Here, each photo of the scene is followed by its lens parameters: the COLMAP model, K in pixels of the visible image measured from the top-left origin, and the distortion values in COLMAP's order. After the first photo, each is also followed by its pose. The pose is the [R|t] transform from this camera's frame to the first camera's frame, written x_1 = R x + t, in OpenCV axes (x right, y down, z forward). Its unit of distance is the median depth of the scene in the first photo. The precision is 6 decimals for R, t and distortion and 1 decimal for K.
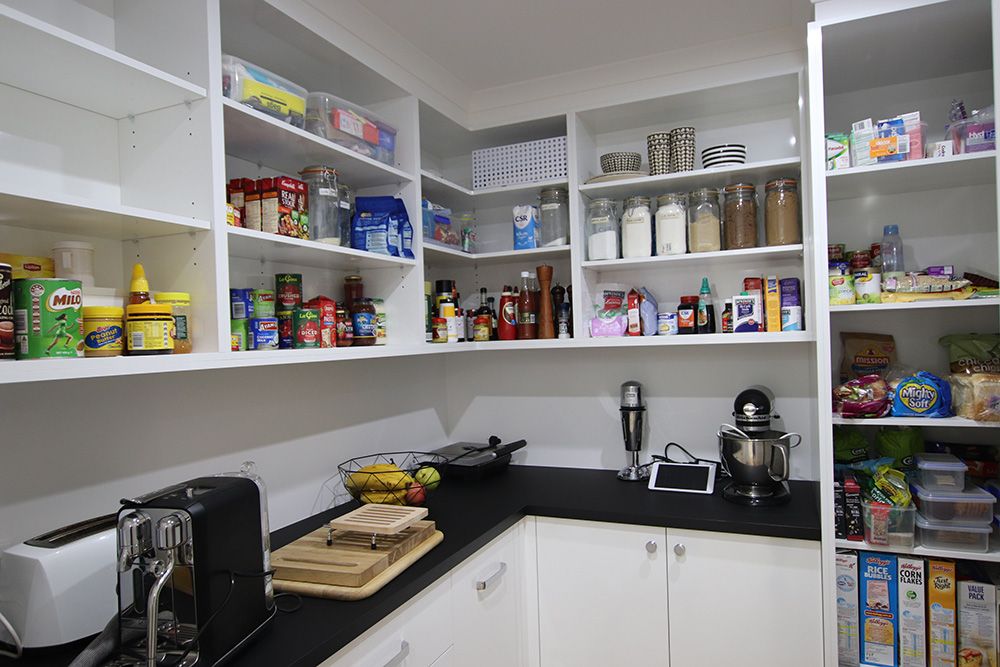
lens RADIAL K [[686.4, 0, 500.0], [0, 686.4, 333.5], [0, 0, 1]] dist [0.001890, 0.005389]
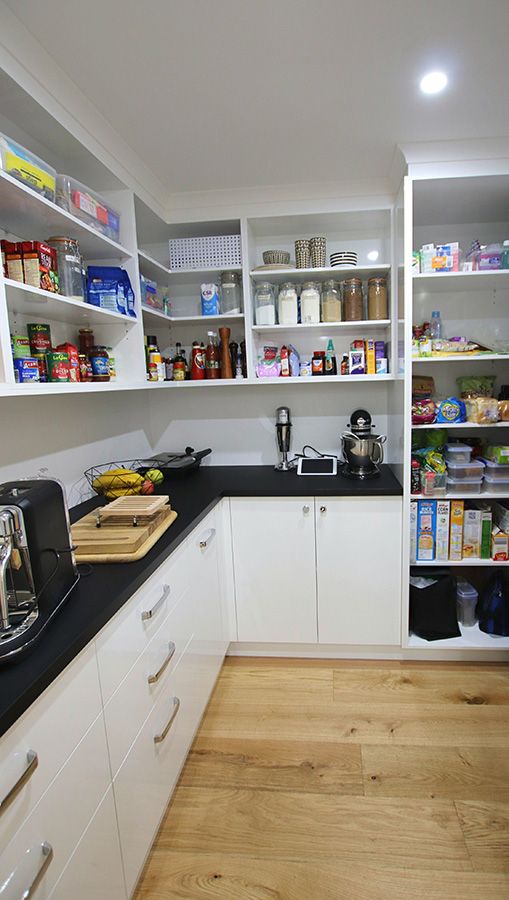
lens RADIAL K [[450.0, 0, 254.5], [0, 450.0, 450.0], [0, 0, 1]] dist [-0.027552, 0.000233]
pose [[0.941575, -0.043944, 0.333925, -0.220248], [-0.000250, 0.991360, 0.131167, 0.034897], [-0.336804, -0.123588, 0.933429, 0.075129]]
